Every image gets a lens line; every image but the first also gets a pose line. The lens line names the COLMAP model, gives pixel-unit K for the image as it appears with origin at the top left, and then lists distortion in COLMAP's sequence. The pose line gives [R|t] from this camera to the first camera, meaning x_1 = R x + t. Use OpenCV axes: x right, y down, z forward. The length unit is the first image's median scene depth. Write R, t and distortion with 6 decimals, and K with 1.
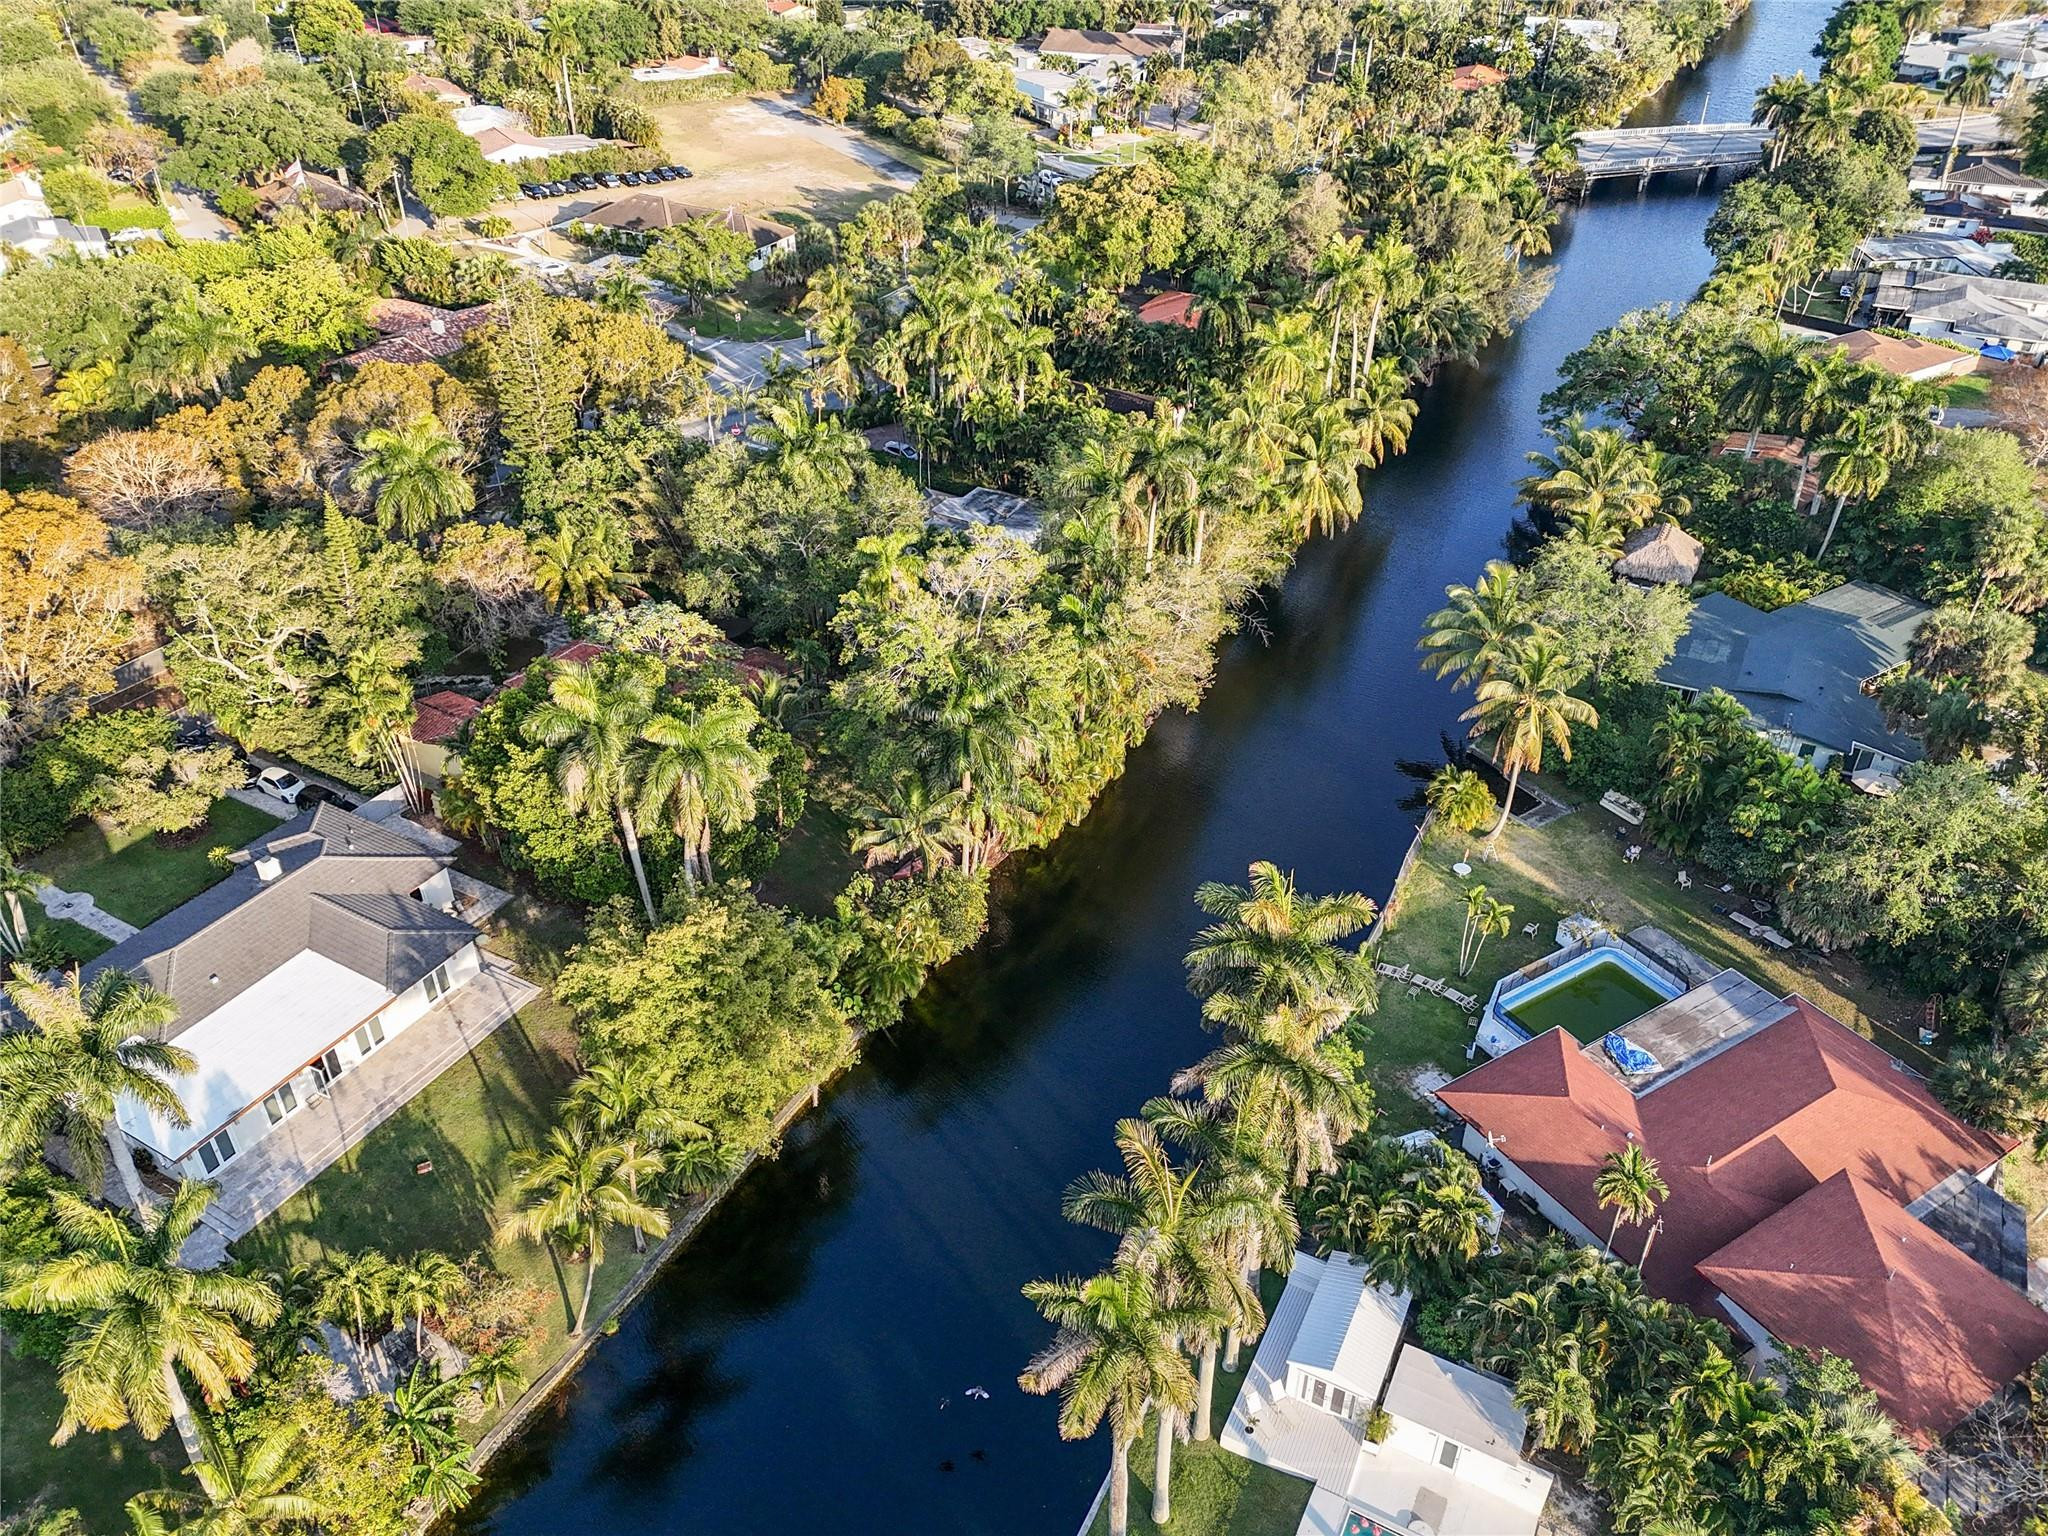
lens RADIAL K [[1489.3, 0, 1010.8], [0, 1489.3, 763.1], [0, 0, 1]] dist [0.074662, -0.071822]
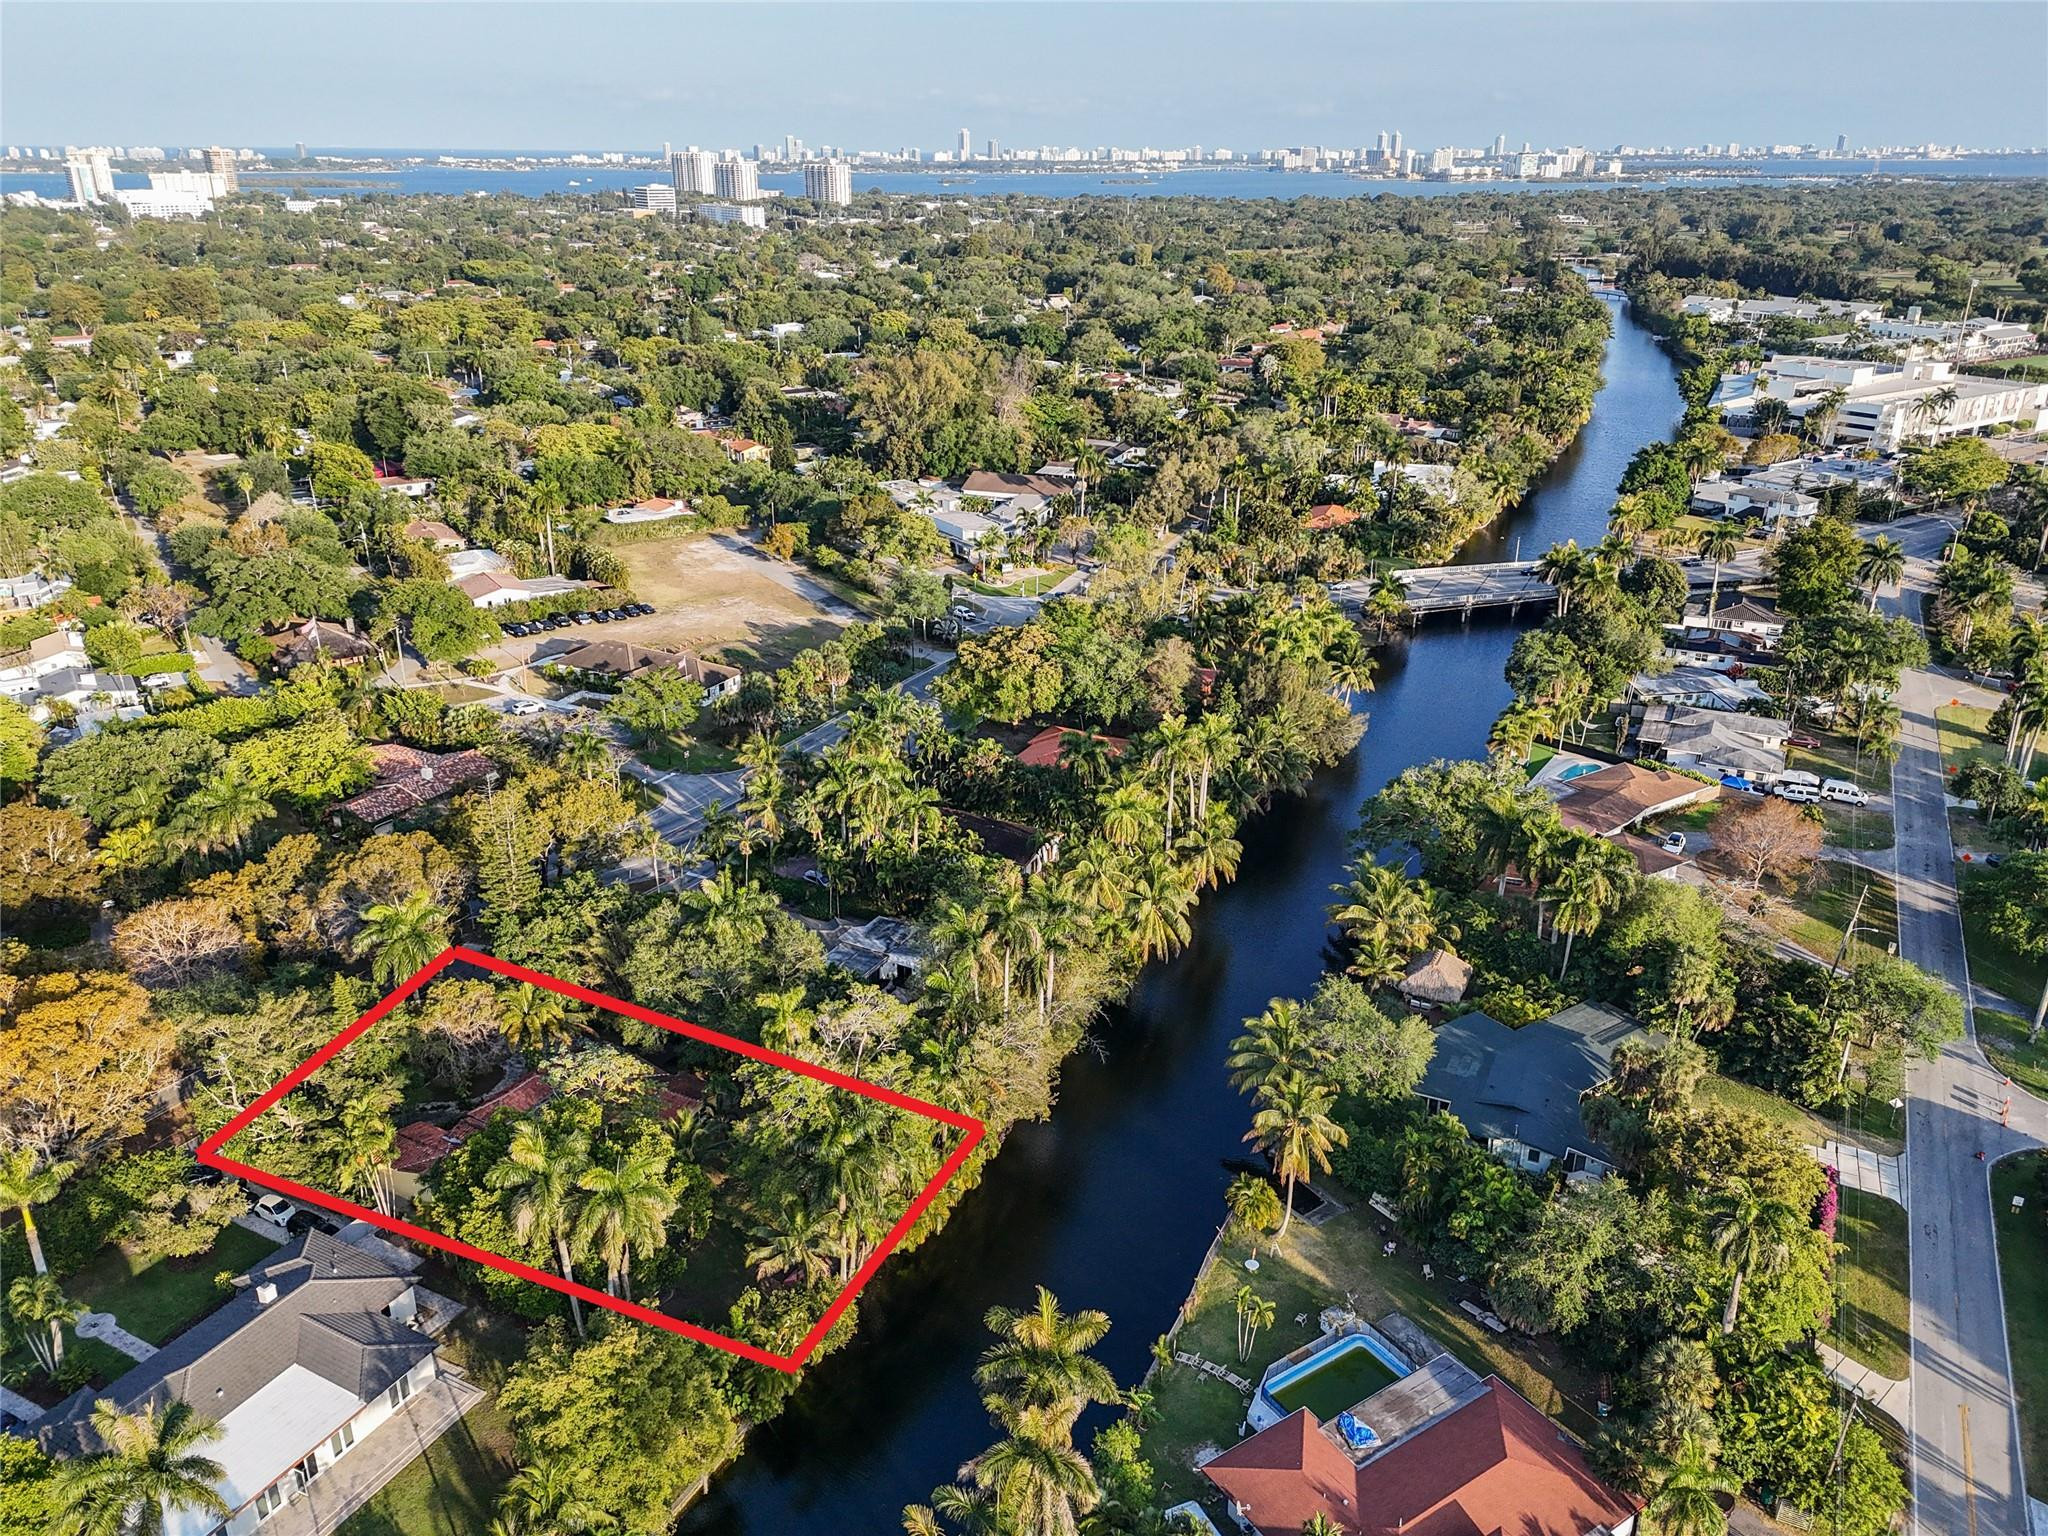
lens RADIAL K [[1489.3, 0, 1010.8], [0, 1489.3, 763.1], [0, 0, 1]] dist [0.074662, -0.071822]
pose [[0.999537, -0.010006, 0.028745, 0.065474], [0.015870, 0.977209, -0.211686, -0.065530], [-0.025972, 0.212044, 0.976915, -0.251212]]
